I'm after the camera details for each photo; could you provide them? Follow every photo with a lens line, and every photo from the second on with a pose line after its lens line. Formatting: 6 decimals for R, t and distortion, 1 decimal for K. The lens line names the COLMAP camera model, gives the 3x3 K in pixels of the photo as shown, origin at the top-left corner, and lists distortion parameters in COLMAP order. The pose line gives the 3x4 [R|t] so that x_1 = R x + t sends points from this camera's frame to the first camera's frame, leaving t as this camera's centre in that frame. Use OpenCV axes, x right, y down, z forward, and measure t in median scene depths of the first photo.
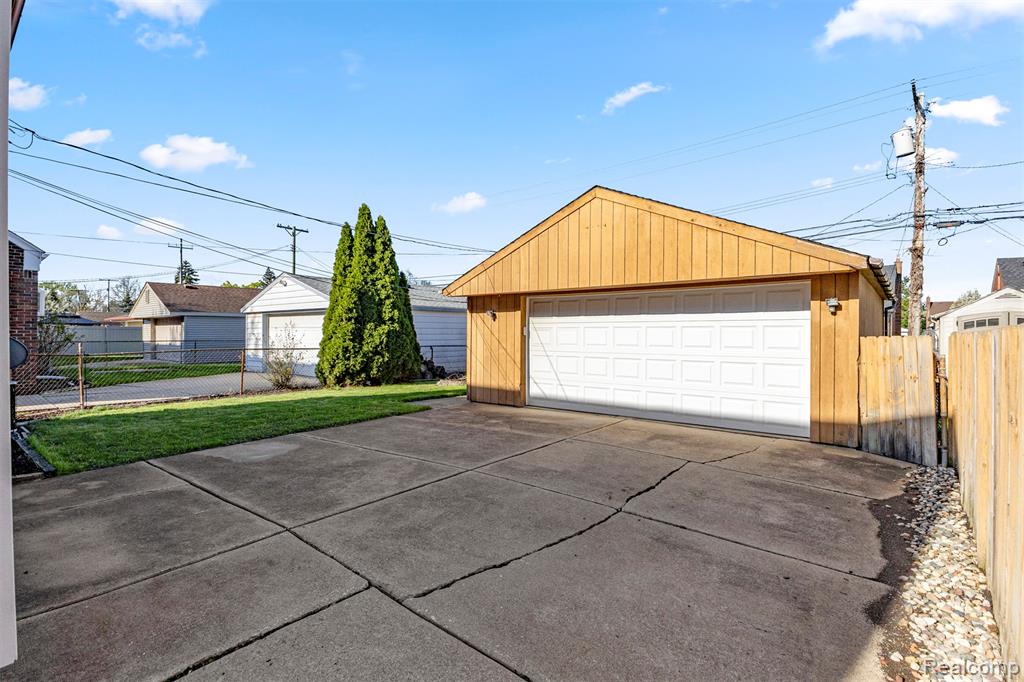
lens RADIAL K [[510.2, 0, 512.8], [0, 510.2, 335.5], [0, 0, 1]] dist [-0.003839, 0.000096]
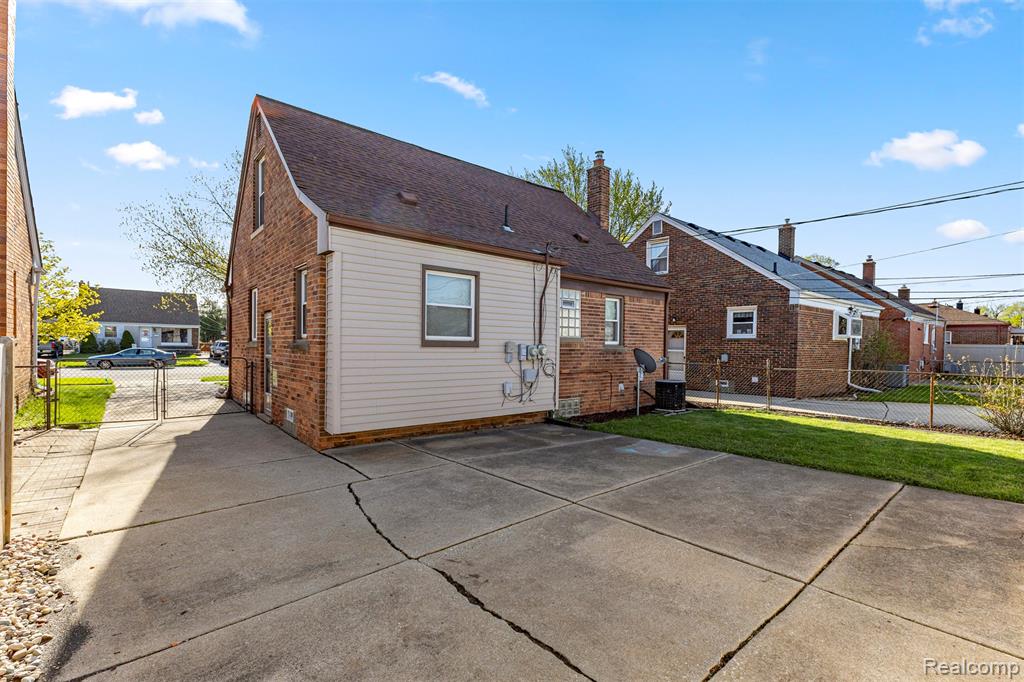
lens RADIAL K [[451.6, 0, 516.2], [0, 451.6, 343.7], [0, 0, 1]] dist [0.018533, -0.004036]
pose [[-0.197345, -0.008666, -0.980296, 0.955749], [-0.014731, 0.999874, -0.005873, -0.026158], [0.980223, 0.013282, -0.197448, 1.343394]]
